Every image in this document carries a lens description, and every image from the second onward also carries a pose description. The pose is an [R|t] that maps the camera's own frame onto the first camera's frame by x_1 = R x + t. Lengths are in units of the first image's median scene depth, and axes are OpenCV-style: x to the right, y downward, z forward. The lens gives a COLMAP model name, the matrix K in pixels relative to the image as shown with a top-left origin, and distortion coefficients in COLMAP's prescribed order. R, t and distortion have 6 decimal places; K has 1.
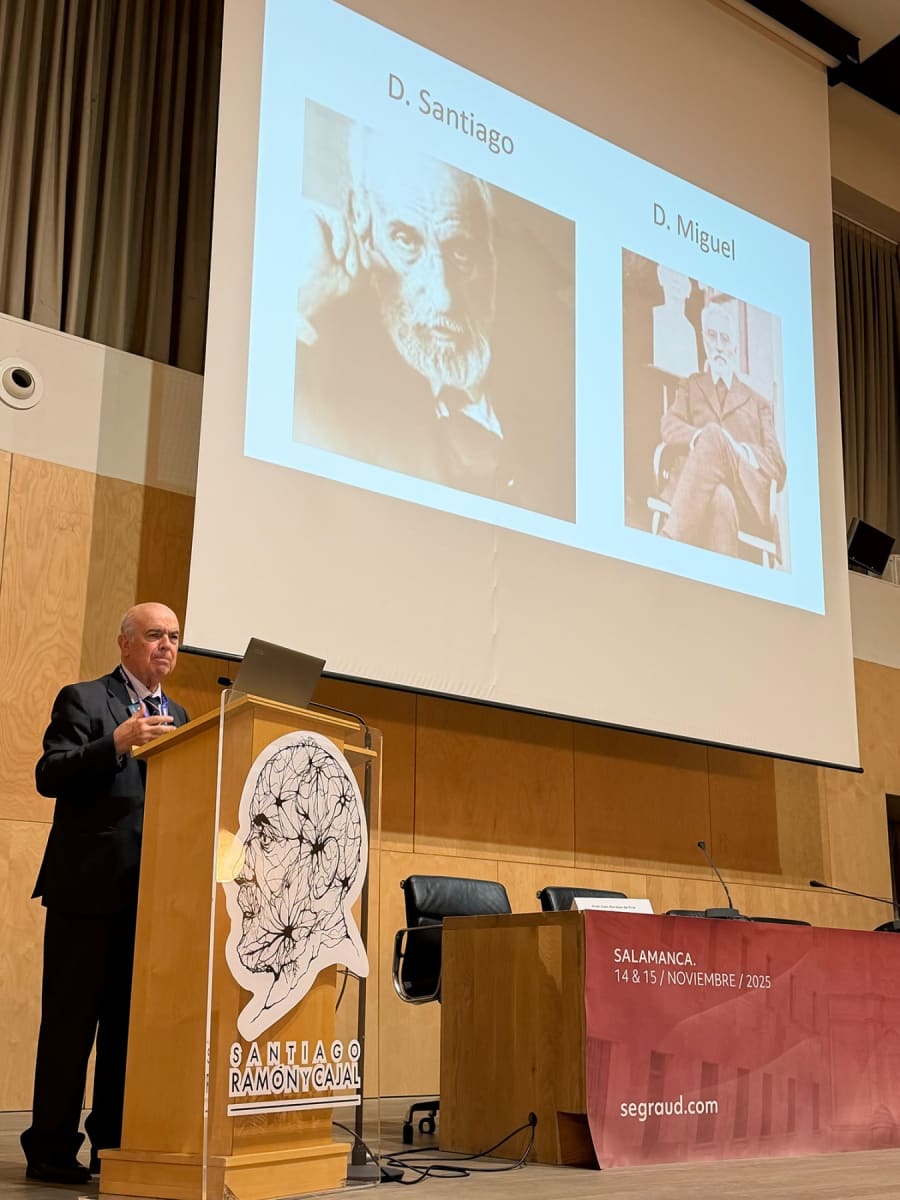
lens RADIAL K [[1514.2, 0, 450.0], [0, 1514.2, 600.0], [0, 0, 1]] dist [0.173649, -0.294351]
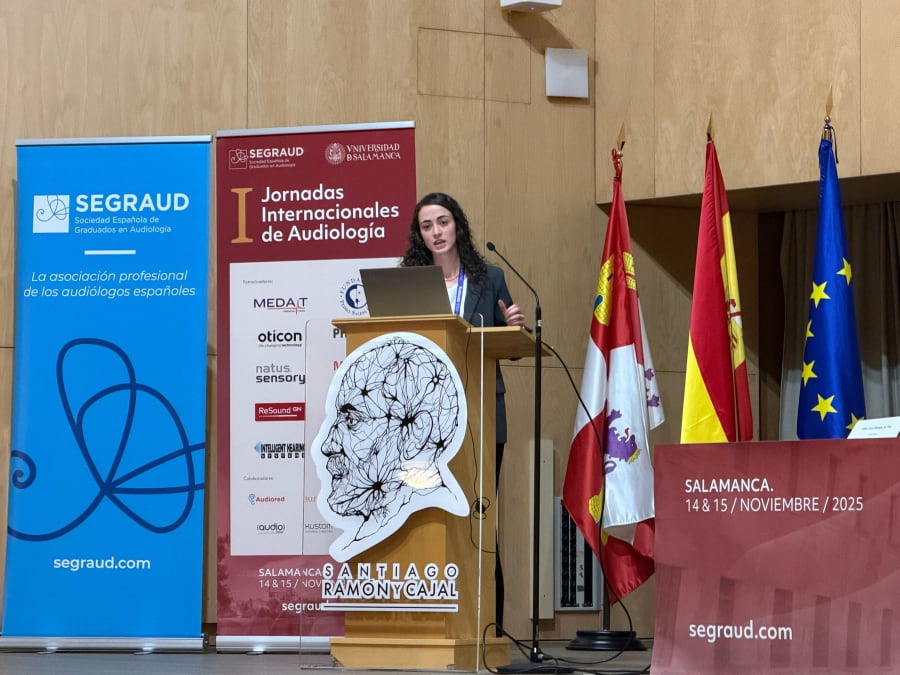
lens RADIAL K [[3435.0, 0, 450.0], [0, 3435.0, 337.5], [0, 0, 1]] dist [0.197246, 0.772703]
pose [[0.037731, -0.075768, -0.996411, 2.341044], [0.254545, 0.964958, -0.063738, 0.240712], [0.966325, -0.251227, 0.055695, 0.743249]]
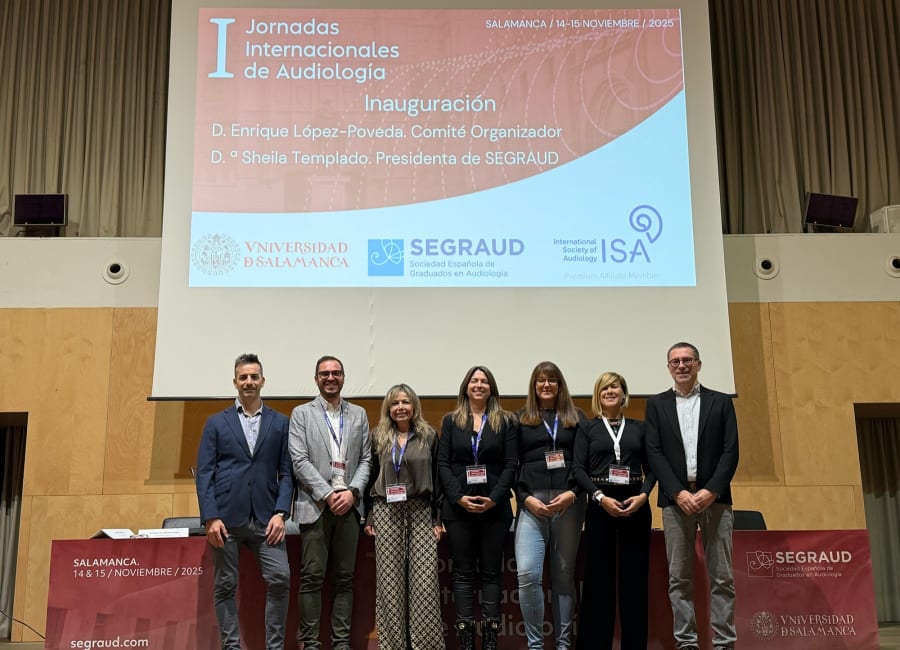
lens RADIAL K [[1029.6, 0, 450.0], [0, 1029.6, 325.0], [0, 0, 1]] dist [0.203906, -0.476199]
pose [[0.788946, -0.165140, -0.591855, 1.259100], [0.180667, 0.982976, -0.033440, 0.073035], [0.587301, -0.080547, 0.805350, 0.262332]]
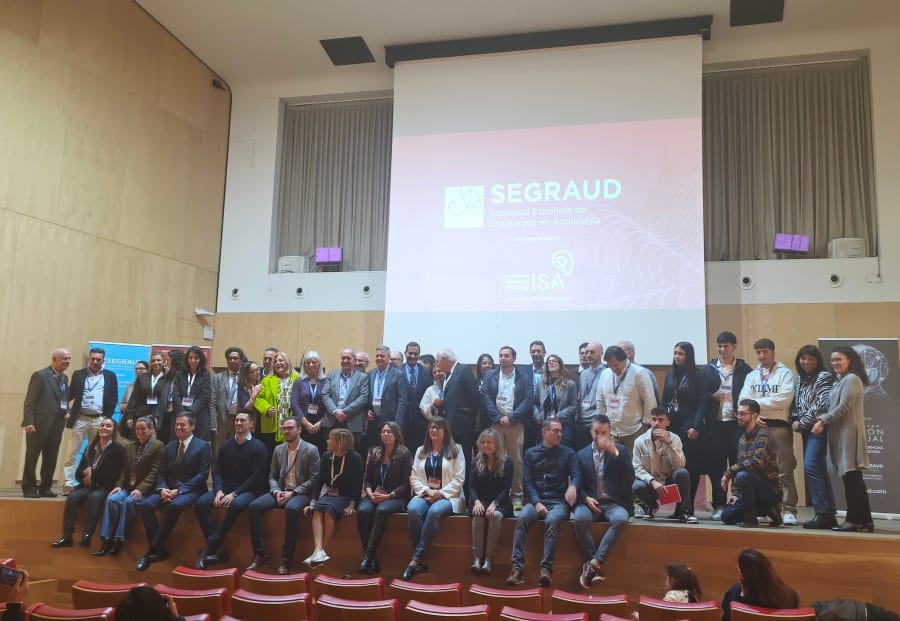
lens RADIAL K [[963.9, 0, 447.4], [0, 963.9, 275.2], [0, 0, 1]] dist [0.028577, 0.008415]
pose [[0.577731, -0.152677, -0.801820, 2.442664], [0.189438, 0.980607, -0.050226, -0.040823], [0.793939, -0.122878, 0.595450, -0.258423]]
